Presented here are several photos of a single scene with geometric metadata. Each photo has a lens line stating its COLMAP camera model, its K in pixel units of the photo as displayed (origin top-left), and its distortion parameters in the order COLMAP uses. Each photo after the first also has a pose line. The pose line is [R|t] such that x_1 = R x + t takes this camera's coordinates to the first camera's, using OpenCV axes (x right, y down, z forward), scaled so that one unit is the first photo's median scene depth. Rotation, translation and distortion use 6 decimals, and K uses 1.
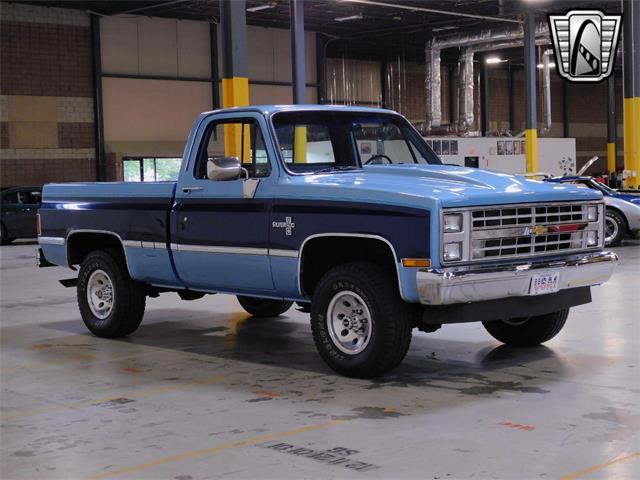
lens RADIAL K [[1104.5, 0, 320.3], [0, 1104.5, 243.7], [0, 0, 1]] dist [0.044870, 0.036114]
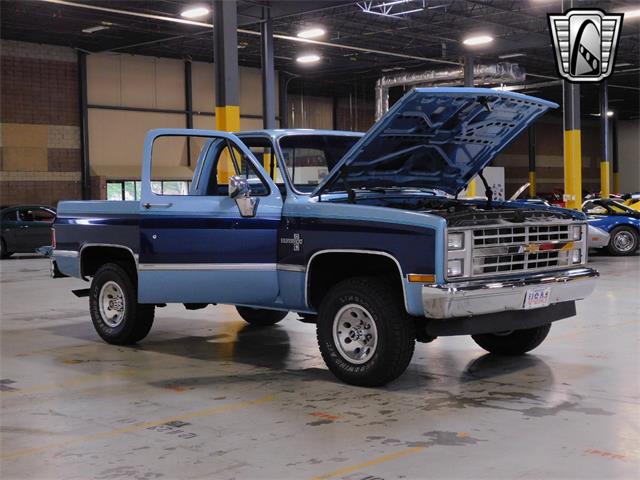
lens RADIAL K [[961.6, 0, 320.8], [0, 961.6, 248.9], [0, 0, 1]] dist [0.215552, -0.849619]
pose [[0.998896, 0.005173, 0.046690, -0.044517], [-0.004731, 0.999943, -0.009563, -0.001441], [-0.046737, 0.009332, 0.998864, 0.069434]]
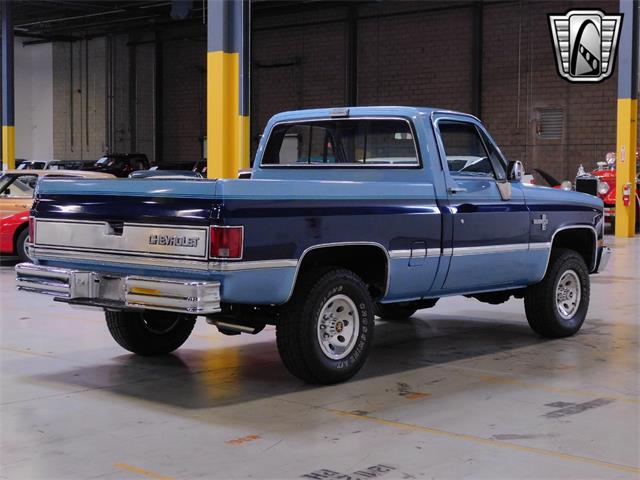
lens RADIAL K [[1104.5, 0, 320.3], [0, 1104.5, 243.7], [0, 0, 1]] dist [0.044870, 0.036114]
pose [[-0.097250, -0.031212, 0.994770, -1.113241], [0.053615, 0.997892, 0.036551, -0.046328], [-0.993815, 0.056890, -0.095371, 1.268129]]
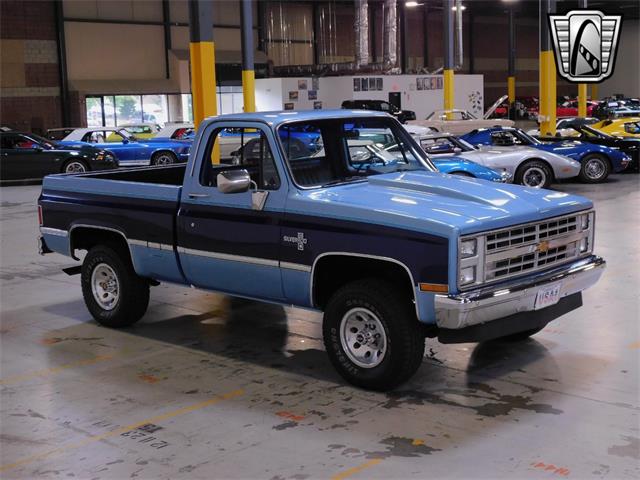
lens RADIAL K [[953.0, 0, 320.0], [0, 953.0, 240.0], [0, 0, 1]] dist [0.036409, 0.061477]
pose [[0.997543, -0.011233, 0.069150, -0.067753], [0.005197, 0.996207, 0.086857, -0.088757], [-0.069863, -0.086285, 0.993818, 0.105931]]
